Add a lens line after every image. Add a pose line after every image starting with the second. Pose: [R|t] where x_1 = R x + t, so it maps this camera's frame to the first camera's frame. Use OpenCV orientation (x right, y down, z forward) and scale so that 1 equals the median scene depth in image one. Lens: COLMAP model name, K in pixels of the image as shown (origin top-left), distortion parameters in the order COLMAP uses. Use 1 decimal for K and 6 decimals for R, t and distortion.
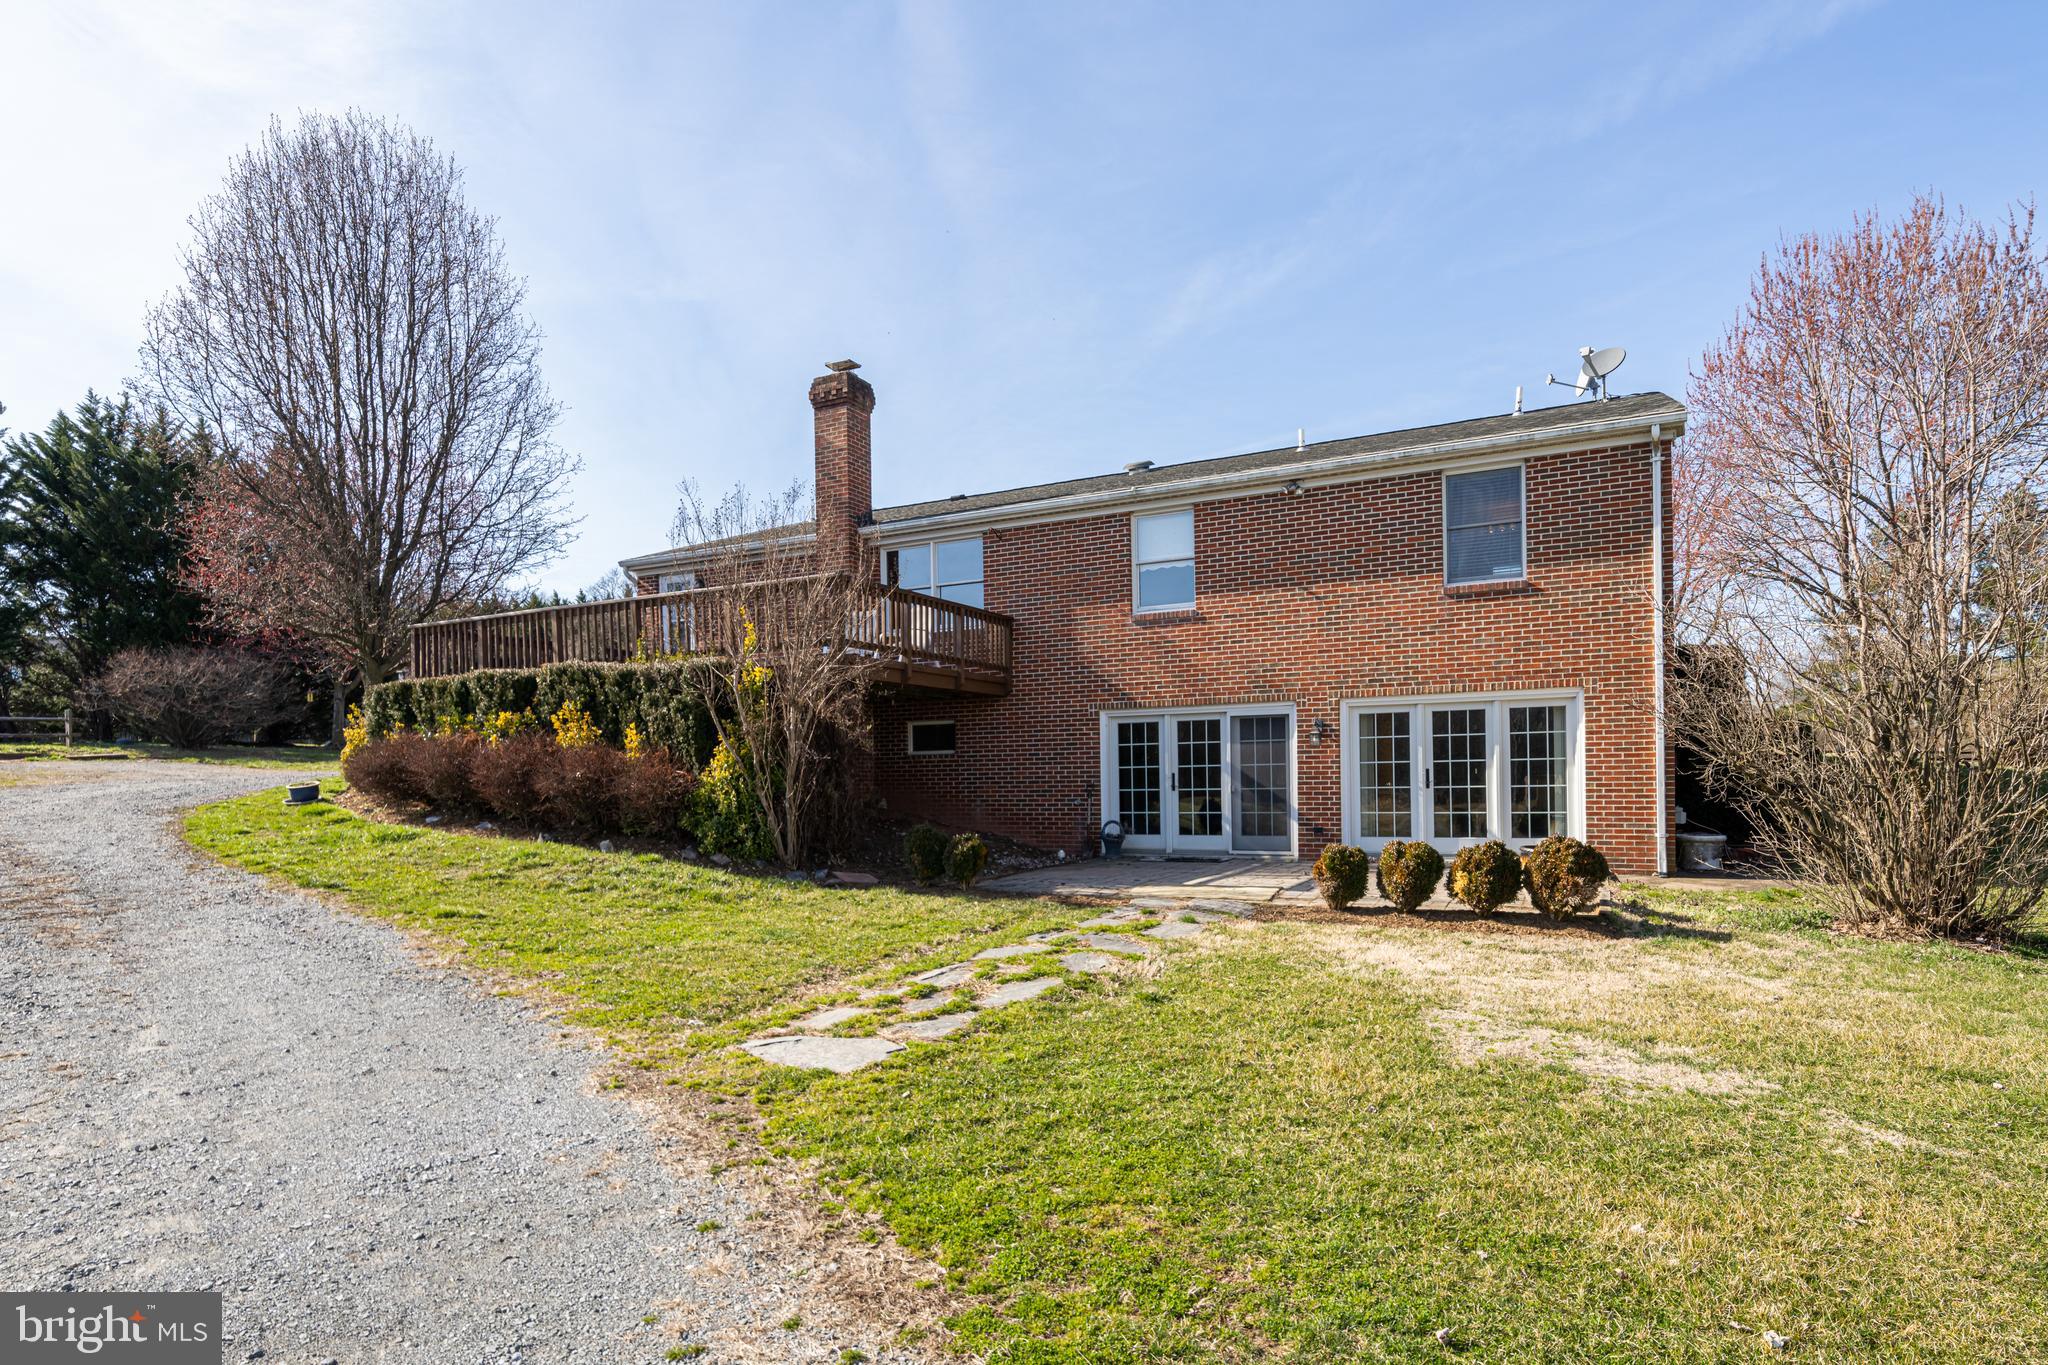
lens RADIAL K [[1100.1, 0, 1037.2], [0, 1100.1, 786.5], [0, 0, 1]] dist [-0.005137, -0.001649]
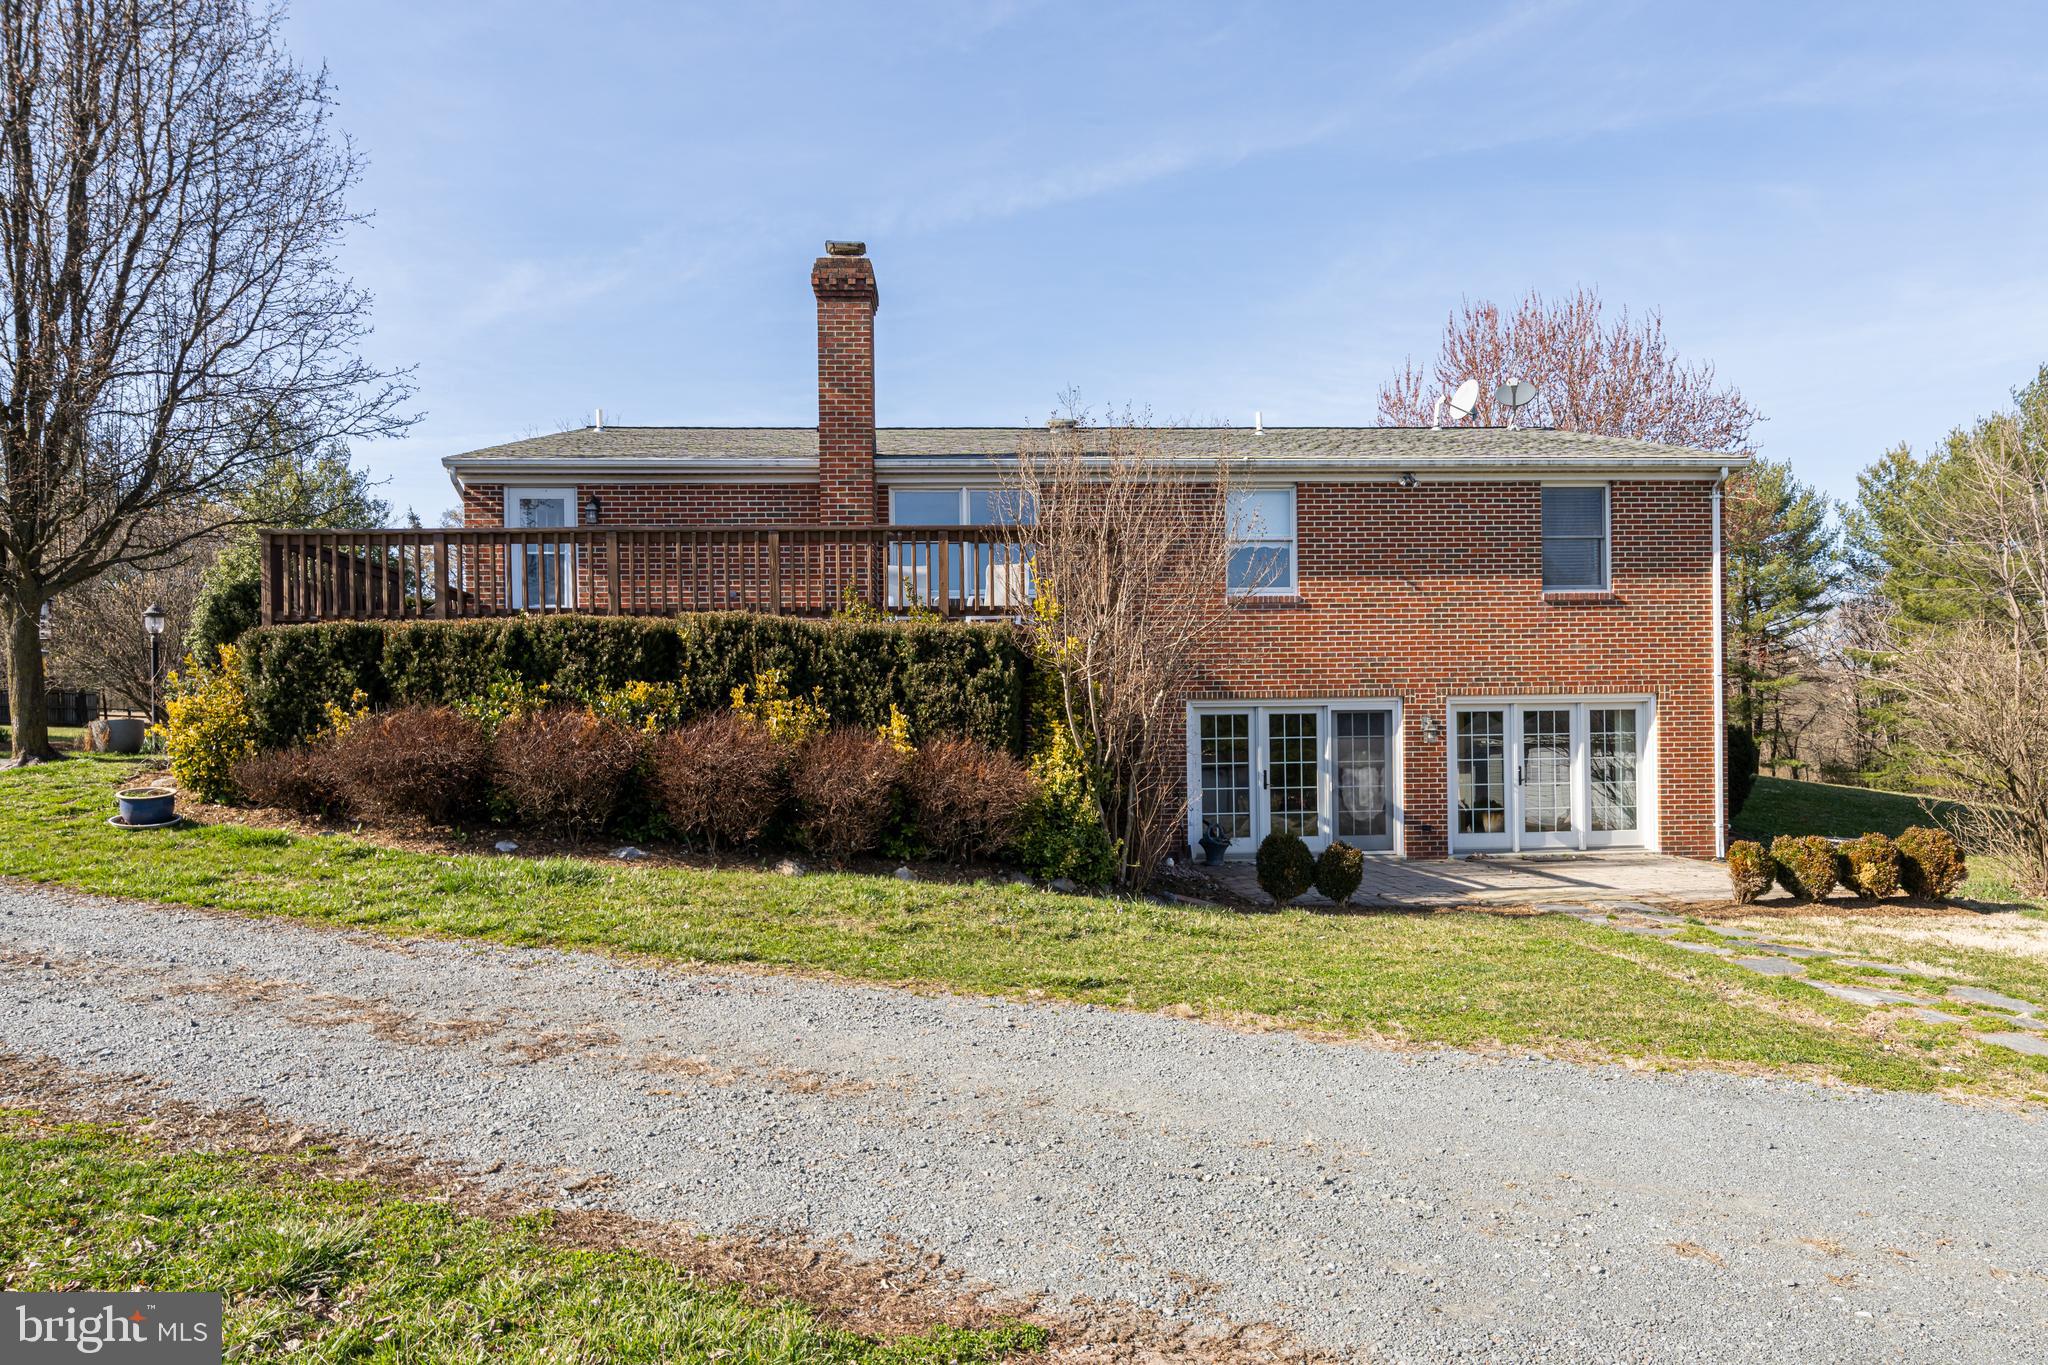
lens RADIAL K [[1209.6, 0, 1064.3], [0, 1209.6, 764.6], [0, 0, 1]] dist [-0.002958, -0.000374]
pose [[0.865997, 0.000979, 0.500048, -0.544007], [0.004643, 0.999939, -0.009998, -0.007640], [-0.500027, 0.010979, 0.865940, 0.209283]]
